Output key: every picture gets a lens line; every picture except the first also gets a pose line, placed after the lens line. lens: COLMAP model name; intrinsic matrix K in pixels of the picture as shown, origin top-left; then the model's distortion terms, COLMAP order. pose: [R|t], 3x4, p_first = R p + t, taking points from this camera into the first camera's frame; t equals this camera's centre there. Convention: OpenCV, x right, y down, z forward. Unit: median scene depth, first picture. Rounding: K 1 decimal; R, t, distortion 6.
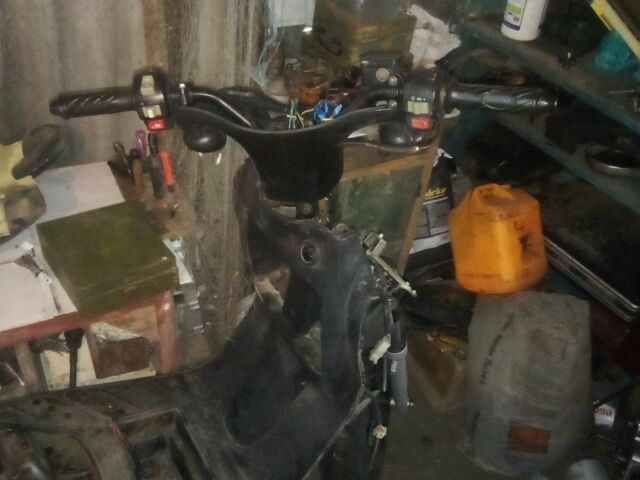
lens RADIAL K [[609.1, 0, 320.0], [0, 609.1, 240.0], [0, 0, 1]] dist [-0.007674, -0.016748]
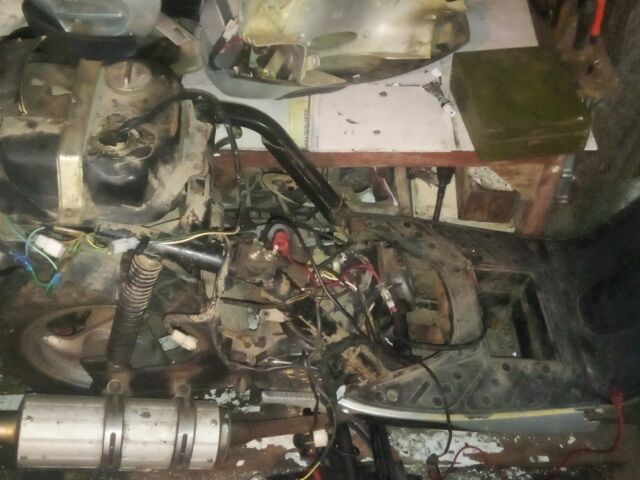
lens RADIAL K [[609.1, 0, 320.0], [0, 609.1, 240.0], [0, 0, 1]] dist [-0.007674, -0.016748]
pose [[0.867330, 0.311599, -0.388131, -0.172074], [-0.208817, 0.935649, 0.284527, 0.021483], [0.451813, -0.165730, 0.876584, -0.001001]]
